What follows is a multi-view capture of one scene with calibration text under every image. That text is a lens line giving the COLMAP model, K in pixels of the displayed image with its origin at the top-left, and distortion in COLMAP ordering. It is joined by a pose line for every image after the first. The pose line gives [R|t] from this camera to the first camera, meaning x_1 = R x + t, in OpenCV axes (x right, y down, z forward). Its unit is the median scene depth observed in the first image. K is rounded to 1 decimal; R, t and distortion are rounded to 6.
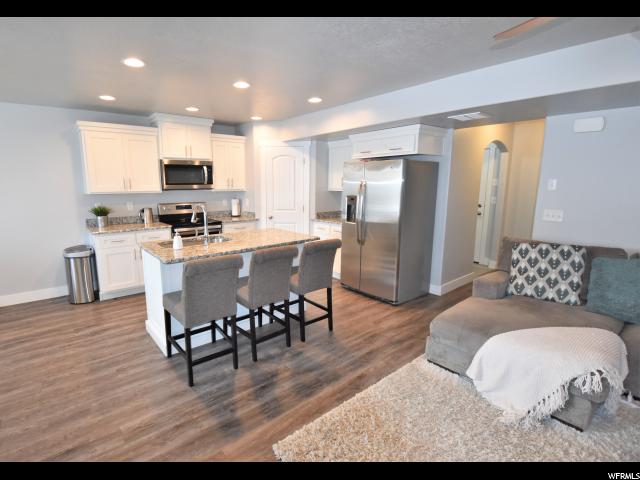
lens RADIAL K [[310.6, 0, 290.0], [0, 310.6, 239.0], [0, 0, 1]] dist [-0.002290, -0.000781]
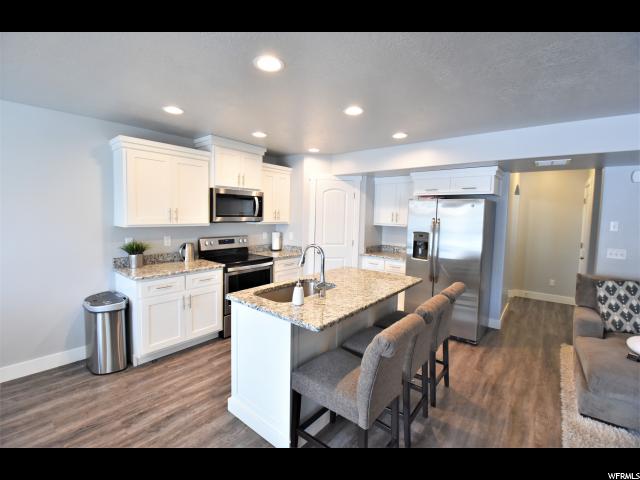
lens RADIAL K [[281.5, 0, 316.8], [0, 281.5, 234.0], [0, 0, 1]] dist [0.001856, -0.013177]
pose [[0.976162, 0.007996, 0.216894, -0.311715], [0.014204, 0.994825, -0.100604, -0.046252], [-0.216576, 0.101287, 0.970997, 0.193968]]
